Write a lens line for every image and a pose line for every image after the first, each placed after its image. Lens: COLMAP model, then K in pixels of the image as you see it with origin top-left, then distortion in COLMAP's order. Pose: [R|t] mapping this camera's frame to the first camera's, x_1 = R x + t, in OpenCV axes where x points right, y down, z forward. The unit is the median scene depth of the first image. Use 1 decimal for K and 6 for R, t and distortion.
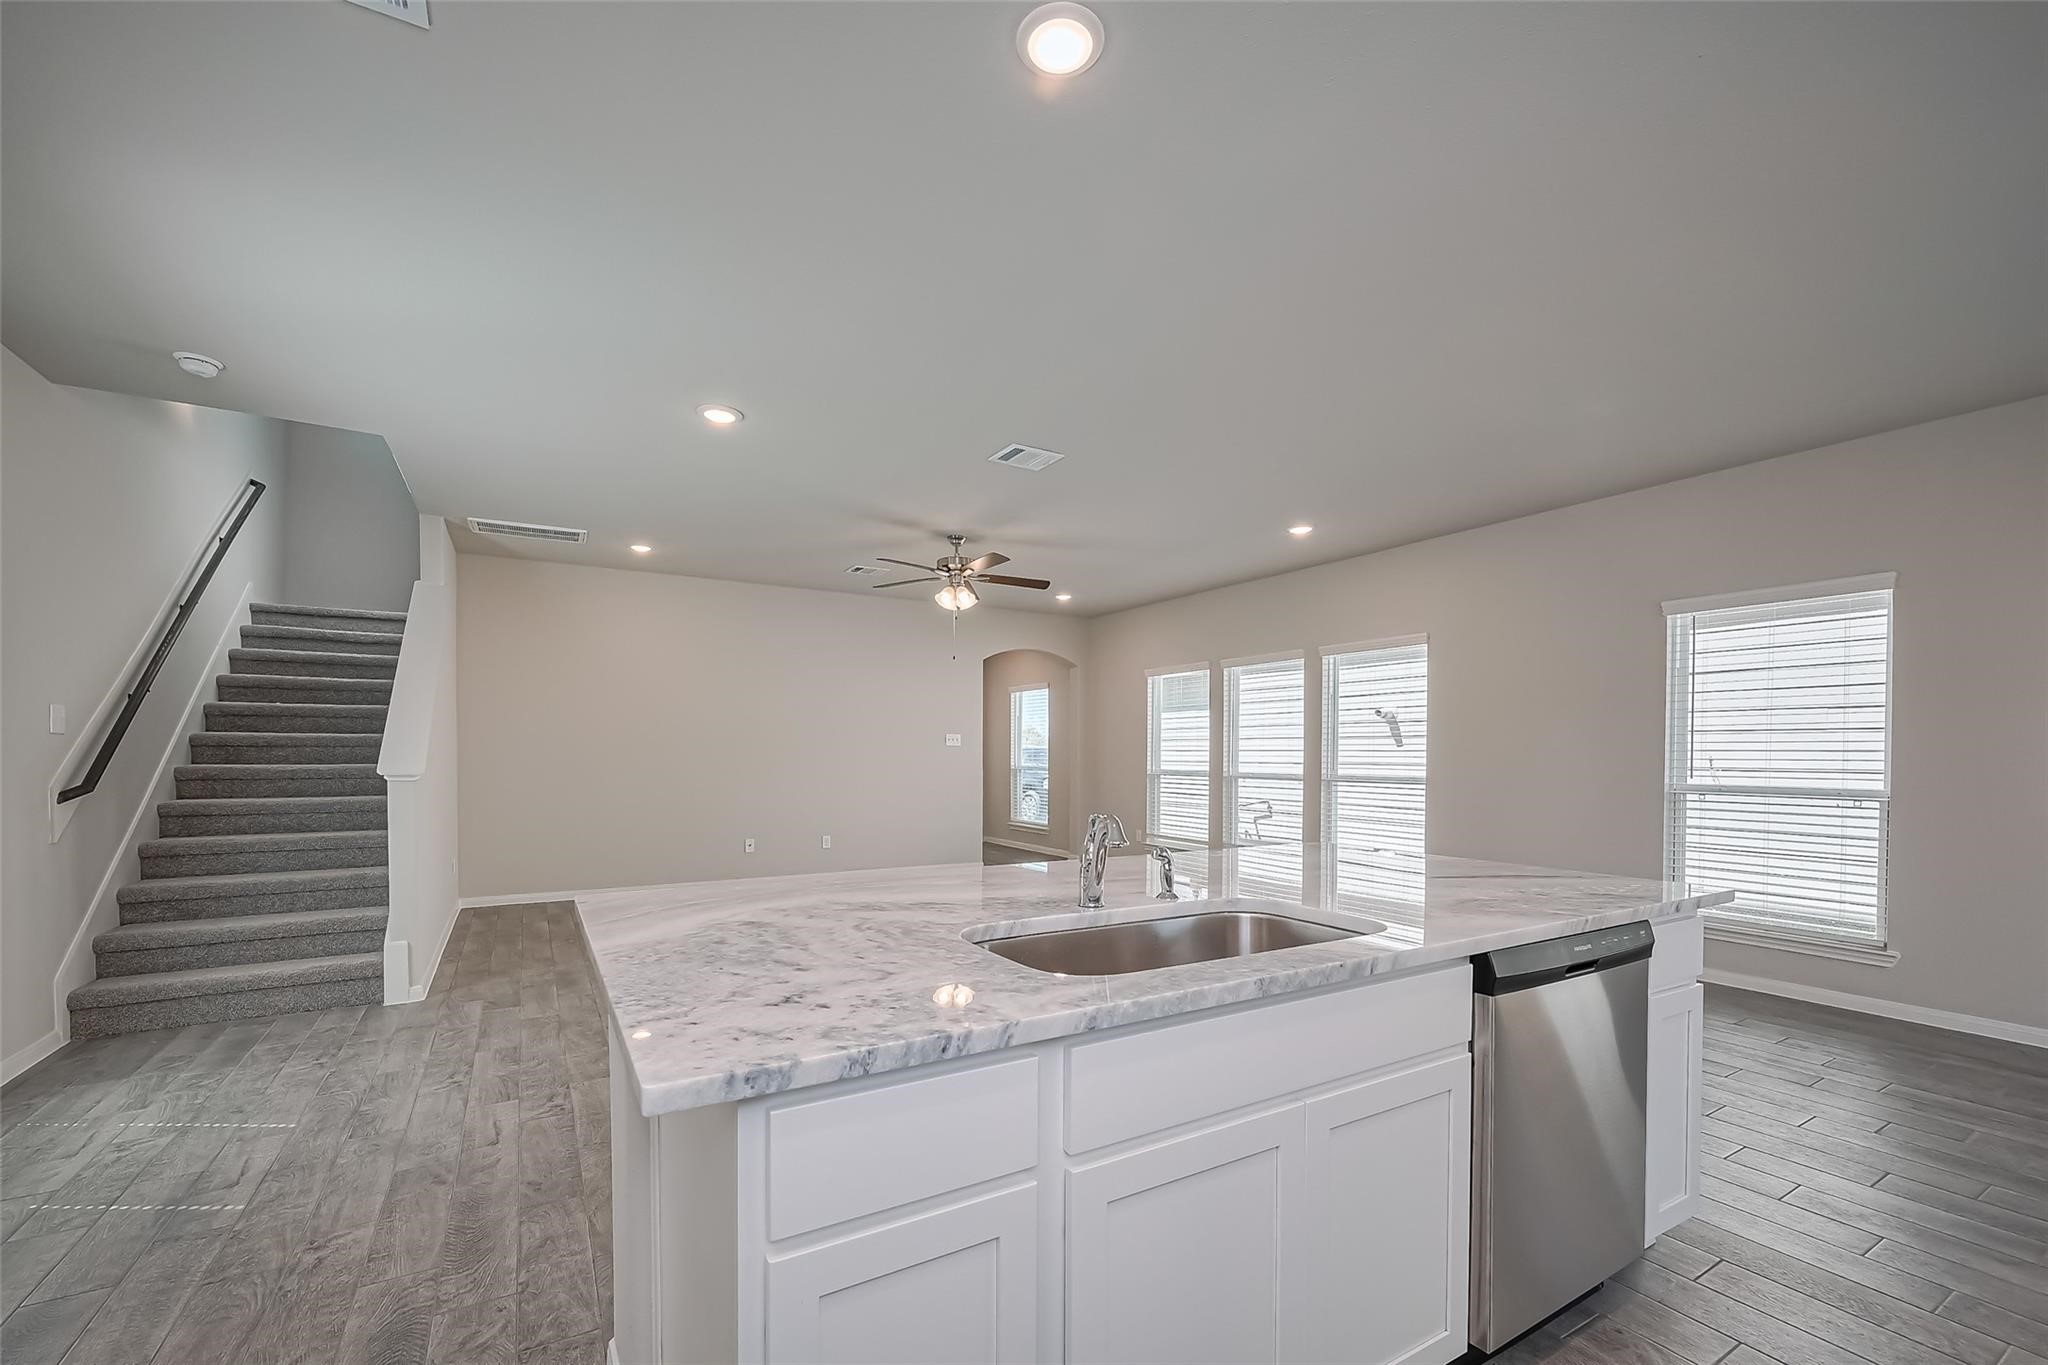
lens RADIAL K [[825.4, 0, 1013.5], [0, 825.4, 750.9], [0, 0, 1]] dist [-0.001536, -0.000159]
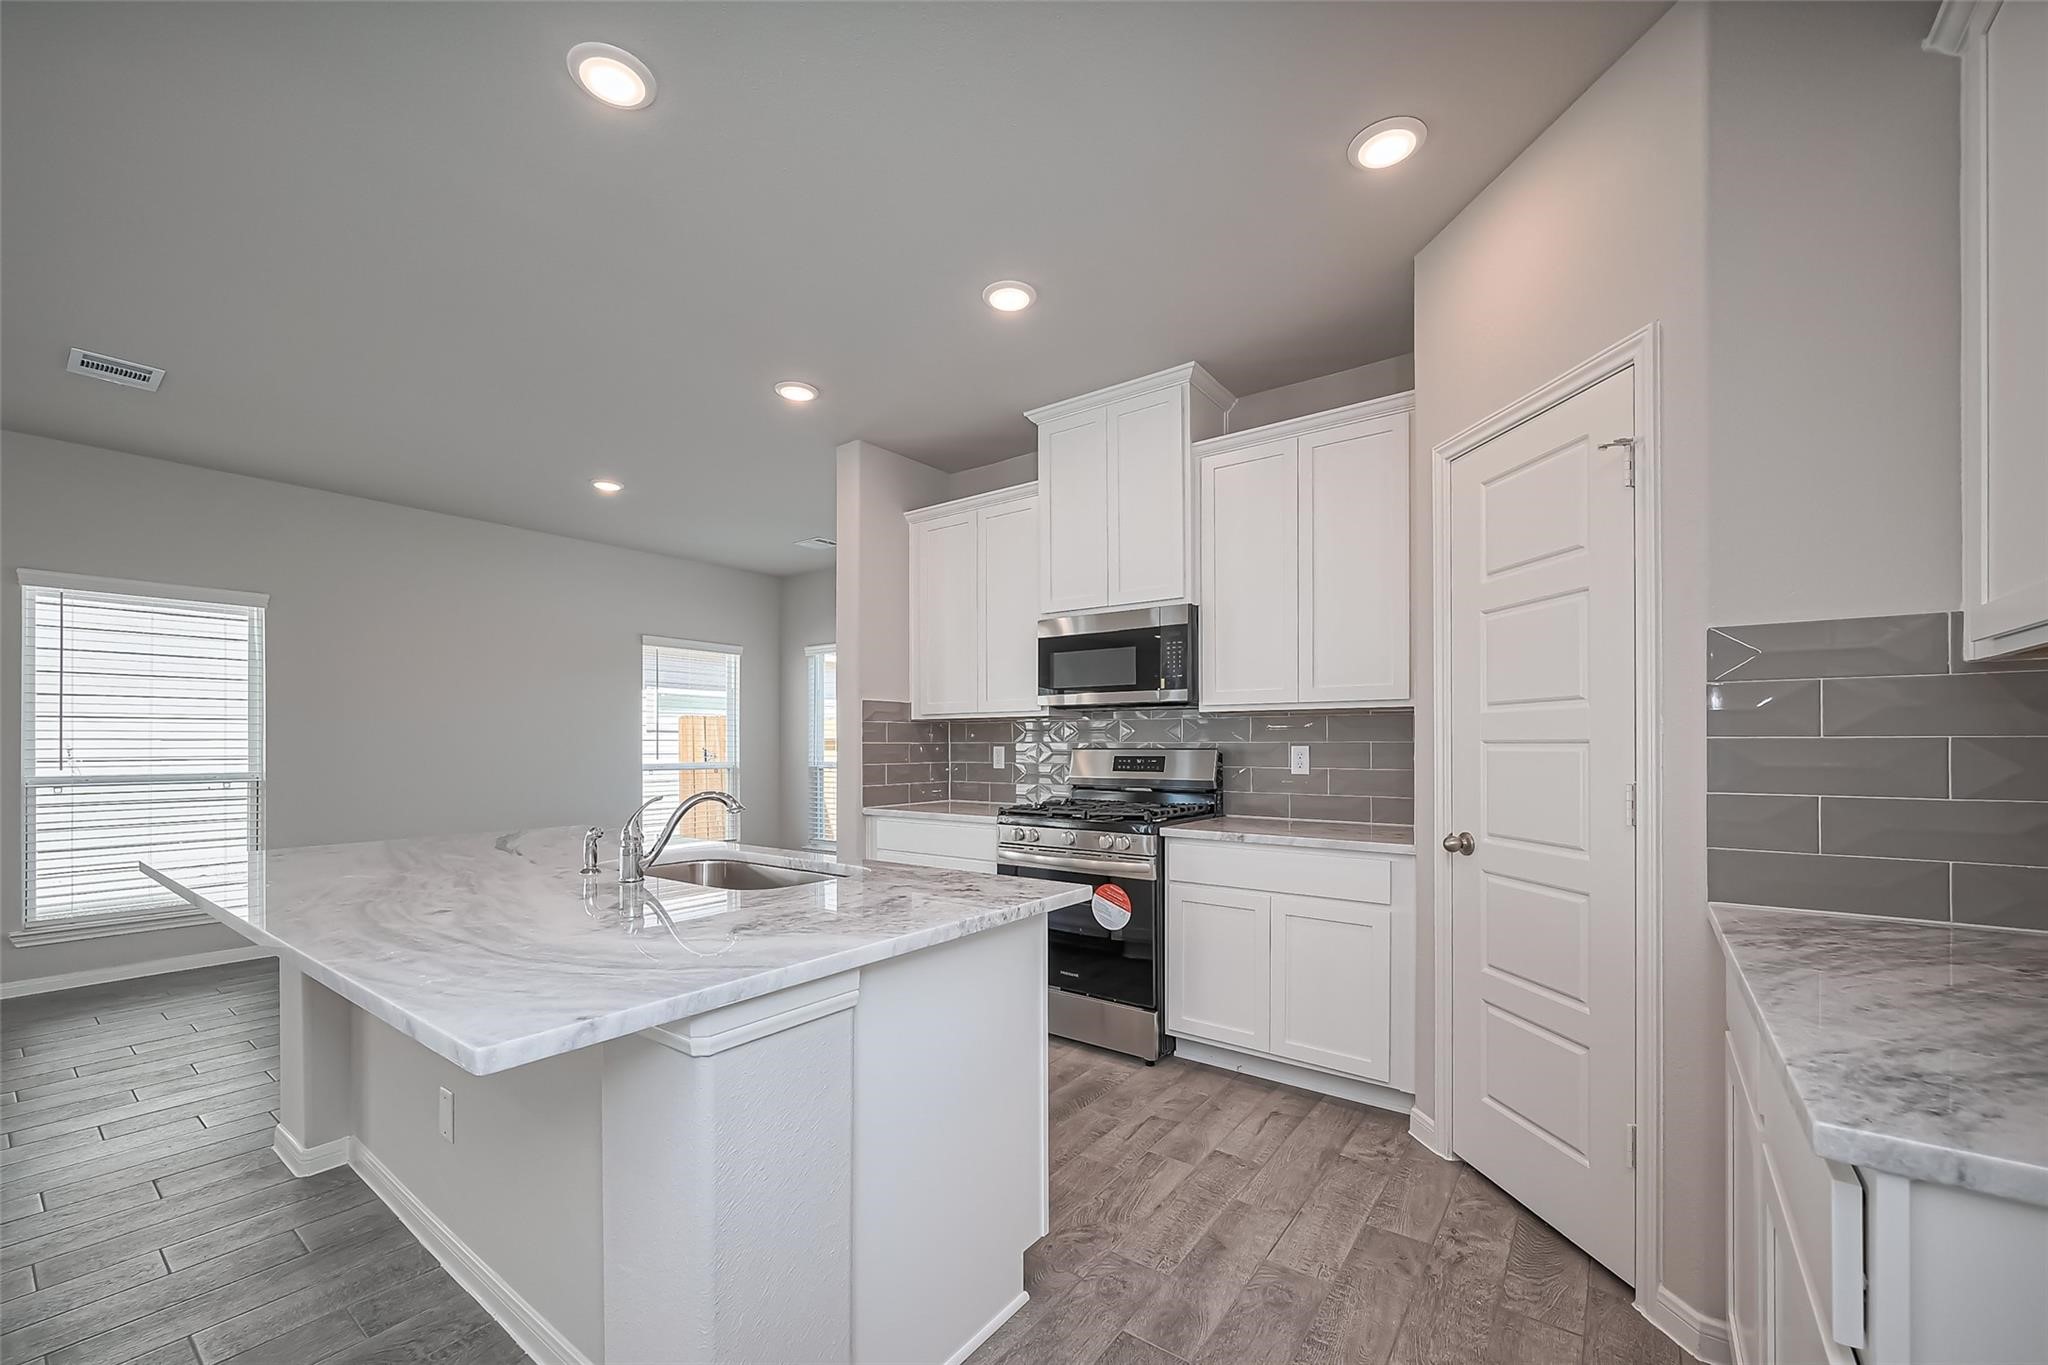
lens RADIAL K [[820.5, 0, 1021.0], [0, 820.5, 741.4], [0, 0, 1]] dist [-0.000506, 0.000019]
pose [[-0.383173, -0.001833, 0.923675, -0.334473], [-0.000974, 0.999998, 0.001580, -0.001004], [-0.923676, -0.000294, -0.383174, 0.275770]]
